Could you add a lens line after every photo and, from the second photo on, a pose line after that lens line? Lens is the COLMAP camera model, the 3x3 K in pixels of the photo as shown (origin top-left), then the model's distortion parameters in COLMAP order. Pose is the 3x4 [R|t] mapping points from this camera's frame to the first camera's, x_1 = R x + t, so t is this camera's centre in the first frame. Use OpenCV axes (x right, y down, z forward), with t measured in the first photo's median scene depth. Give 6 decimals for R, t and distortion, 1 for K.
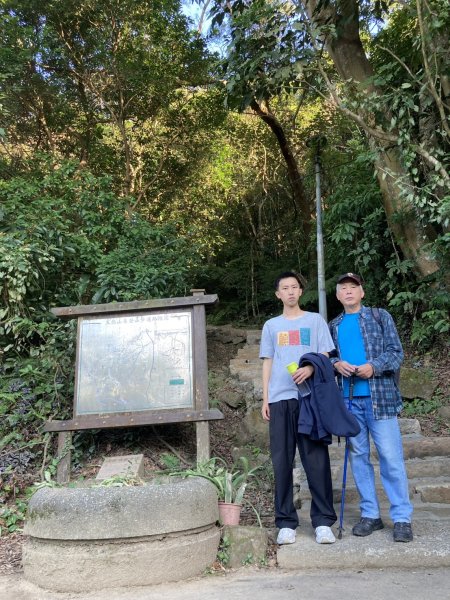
lens RADIAL K [[490.2, 0, 223.8], [0, 490.2, 299.3], [0, 0, 1]] dist [0.000790, -0.003592]
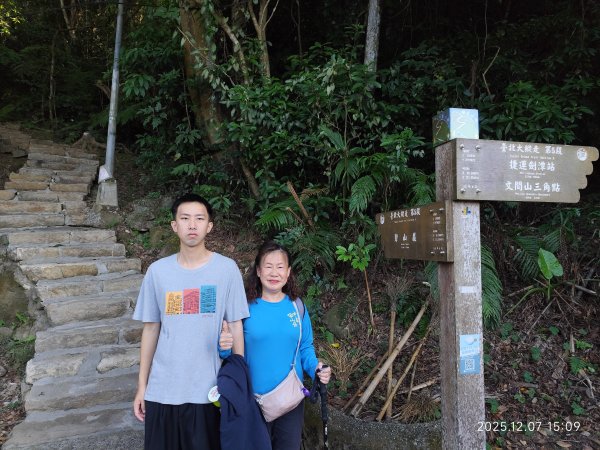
lens RADIAL K [[407.4, 0, 299.4], [0, 407.4, 225.4], [0, 0, 1]] dist [0.015417, -0.012805]
pose [[0.834394, 0.043655, 0.549437, 0.095621], [-0.205892, 0.949381, 0.237242, -0.145848], [-0.511268, -0.311078, 0.801146, 0.143313]]
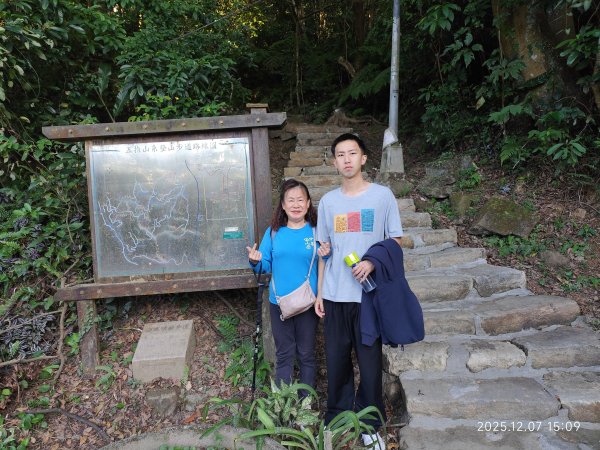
lens RADIAL K [[407.4, 0, 300.5], [0, 407.4, 224.0], [0, 0, 1]] dist [0.015417, -0.012805]
pose [[0.995342, -0.011569, 0.095715, -0.043152], [-0.021623, 0.940696, 0.338560, -0.050014], [-0.093955, -0.339052, 0.936064, 0.343808]]
